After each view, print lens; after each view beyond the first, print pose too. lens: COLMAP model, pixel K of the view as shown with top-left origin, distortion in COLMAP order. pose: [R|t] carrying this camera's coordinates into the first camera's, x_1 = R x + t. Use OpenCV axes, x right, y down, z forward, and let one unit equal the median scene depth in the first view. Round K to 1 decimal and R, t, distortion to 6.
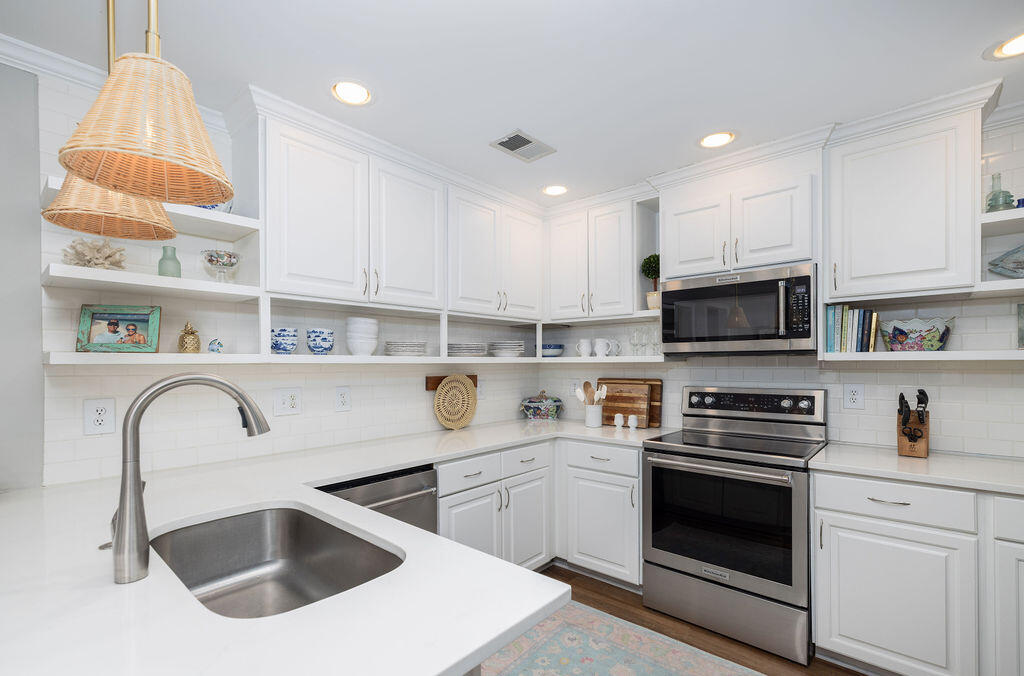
lens RADIAL K [[454.9, 0, 500.2], [0, 454.9, 368.6], [0, 0, 1]] dist [0.000655, -0.000237]
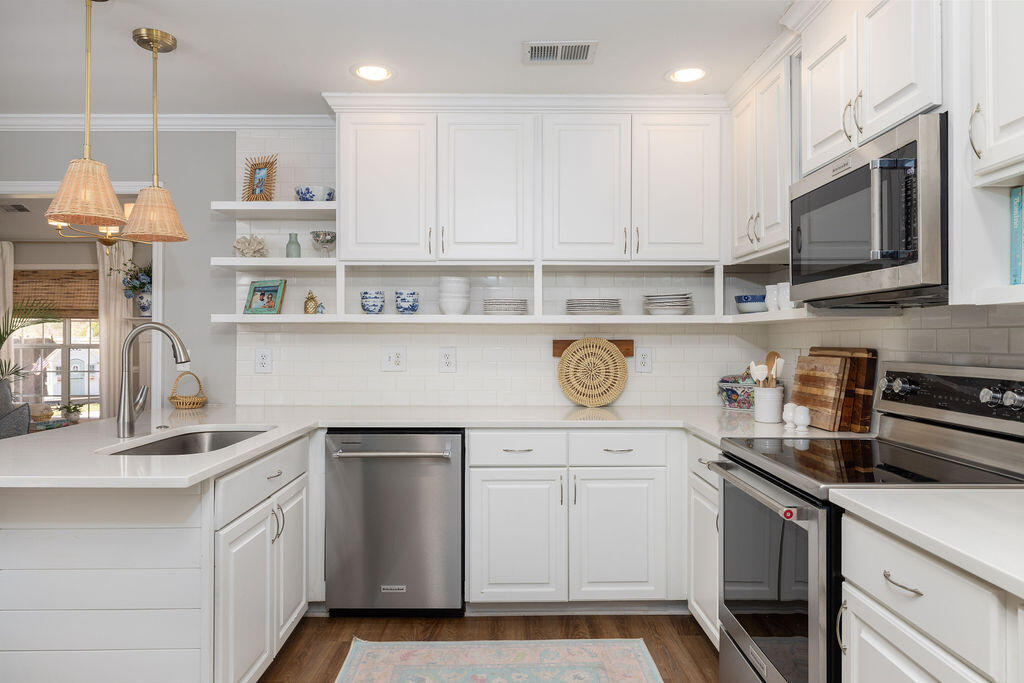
lens RADIAL K [[654.7, 0, 512.0], [0, 654.7, 341.5], [0, 0, 1]] dist [-0.007493, -0.001072]
pose [[0.672387, 0.009186, -0.740143, 0.789323], [-0.013890, 0.999904, -0.000208, 0.025205], [0.740070, 0.010420, 0.672449, 0.148130]]
